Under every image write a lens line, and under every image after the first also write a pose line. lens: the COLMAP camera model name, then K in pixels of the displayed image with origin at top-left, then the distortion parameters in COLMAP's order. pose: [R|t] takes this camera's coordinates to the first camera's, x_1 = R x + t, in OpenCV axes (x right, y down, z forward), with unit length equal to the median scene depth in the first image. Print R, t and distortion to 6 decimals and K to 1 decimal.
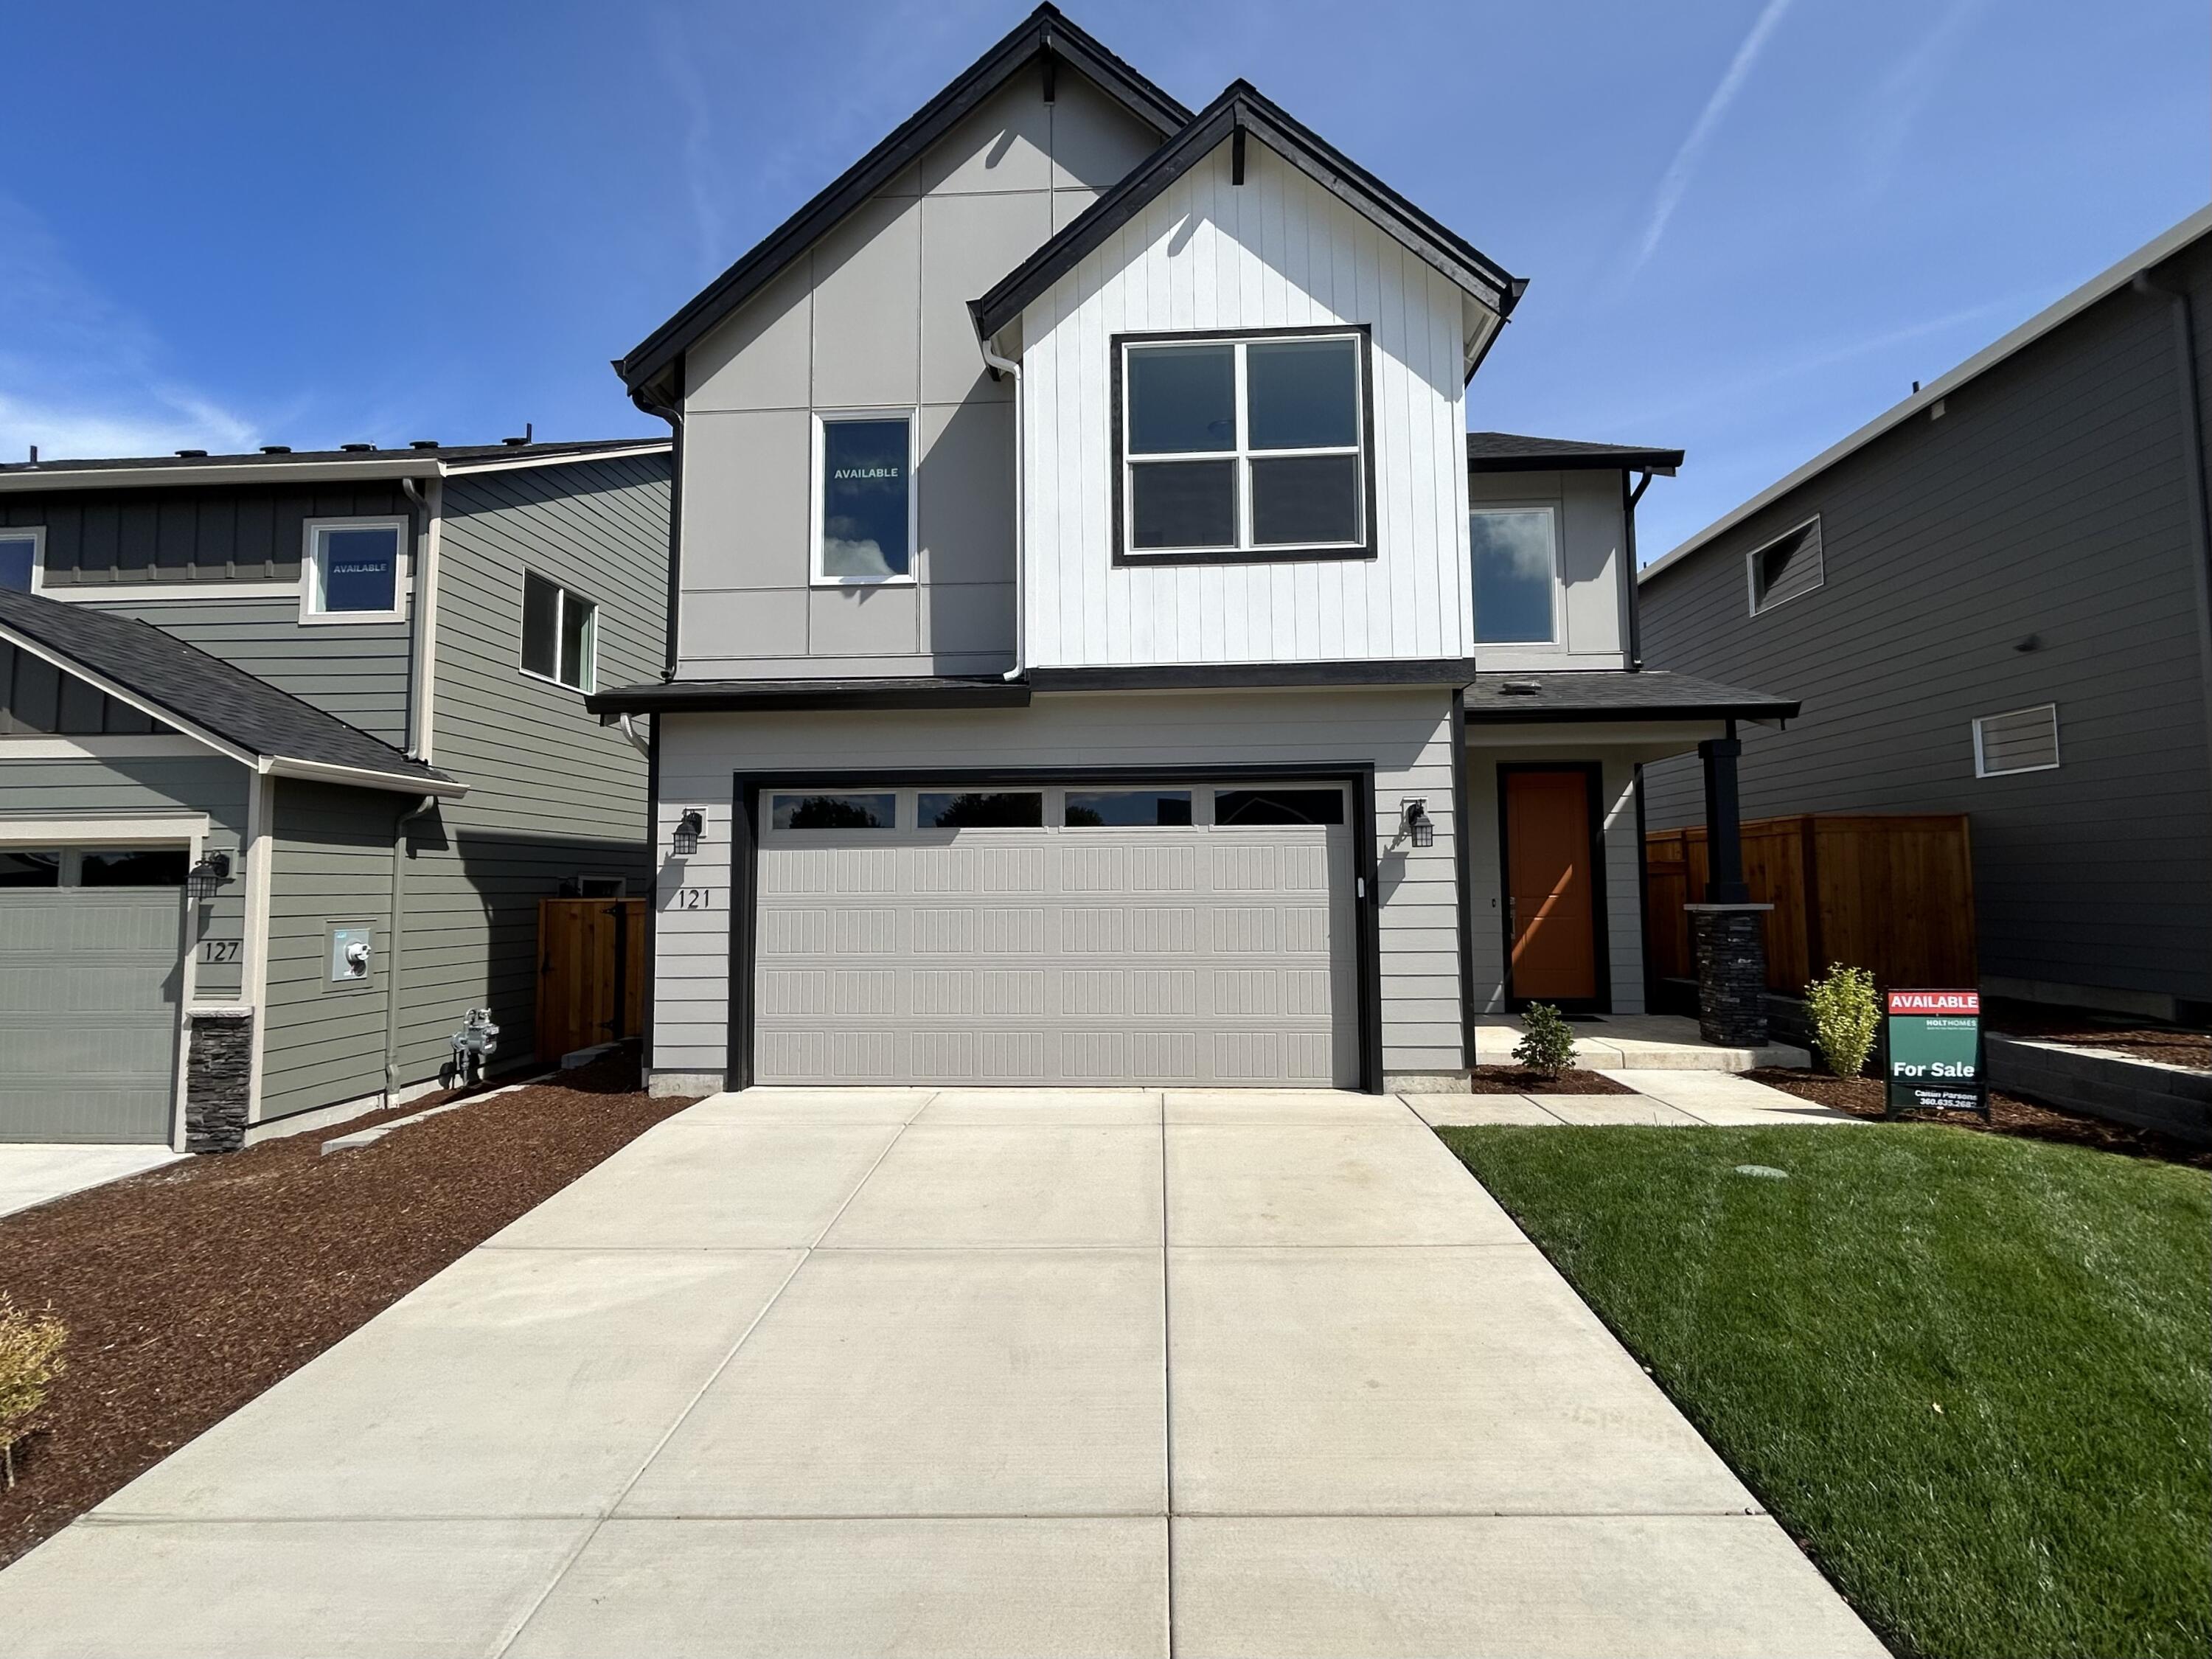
lens RADIAL K [[897.9, 0, 1108.8], [0, 897.9, 834.8], [0, 0, 1]] dist [-0.001110, 0.000779]
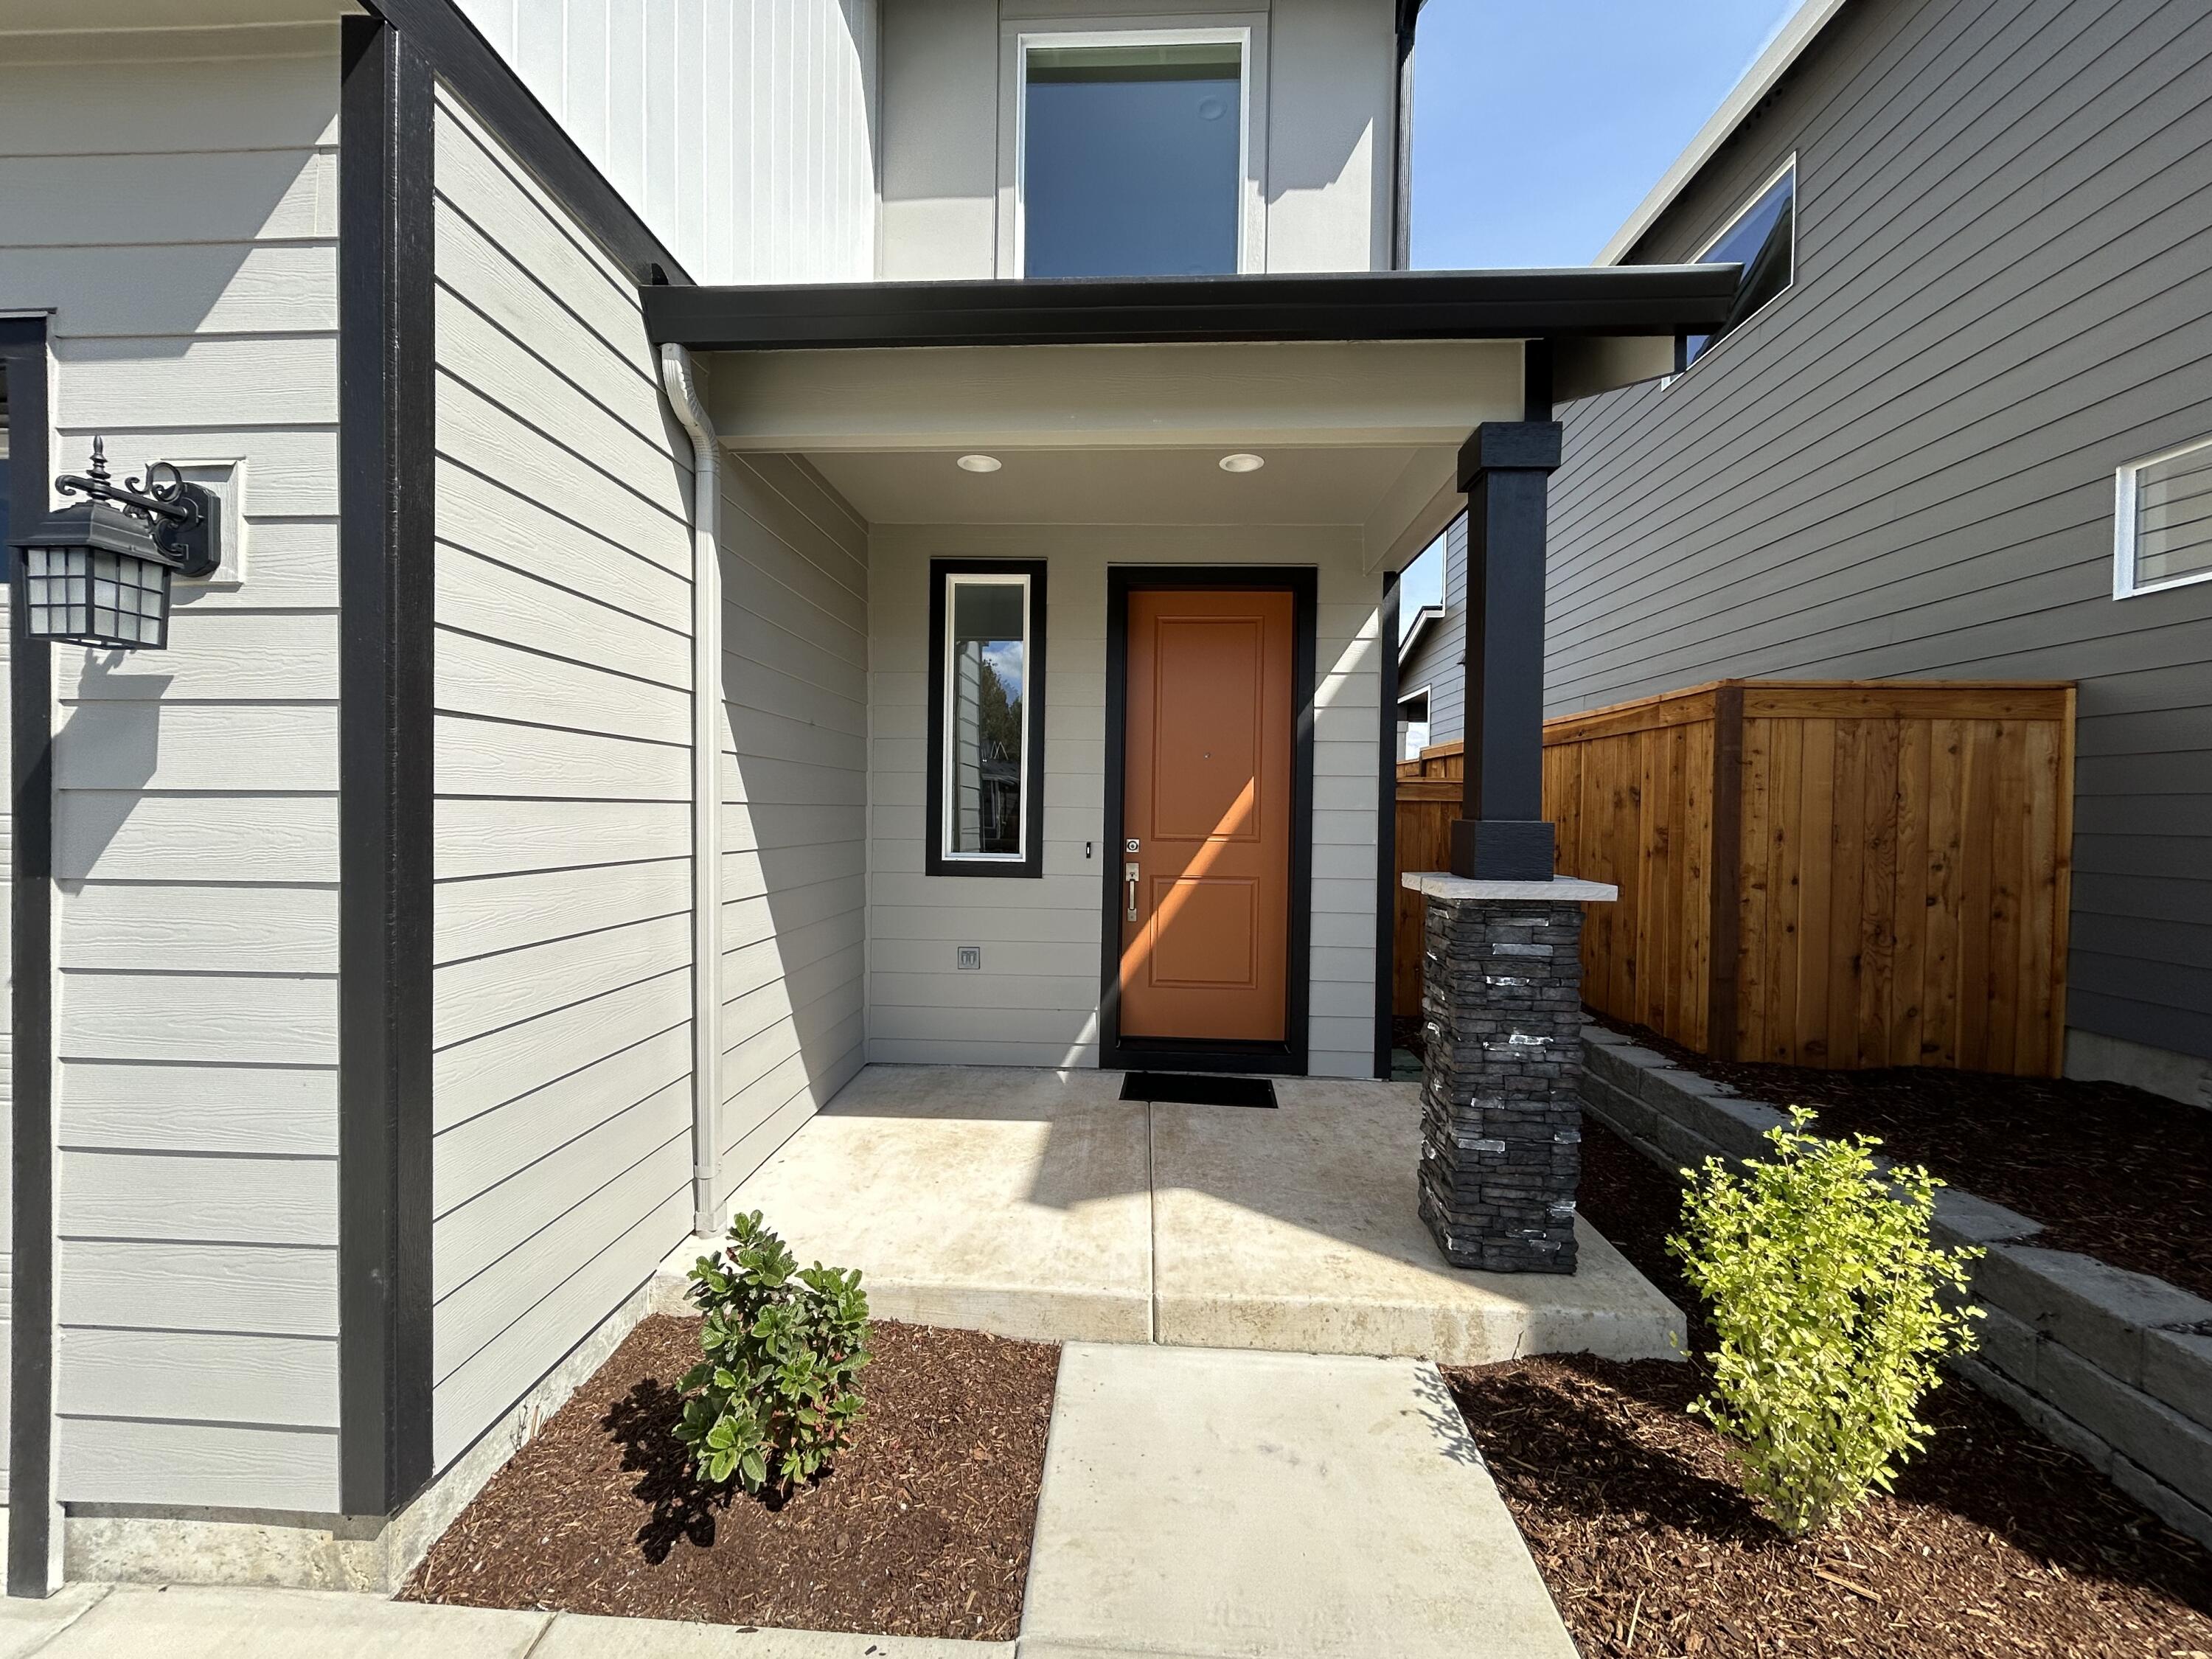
lens RADIAL K [[799.8, 0, 1103.6], [0, 799.8, 823.0], [0, 0, 1]] dist [-0.001630, -0.000131]
pose [[0.999759, 0.021835, 0.002145, 0.457062], [-0.021934, 0.997061, 0.073401, 0.029129], [-0.000536, -0.073430, 0.997300, 0.586017]]
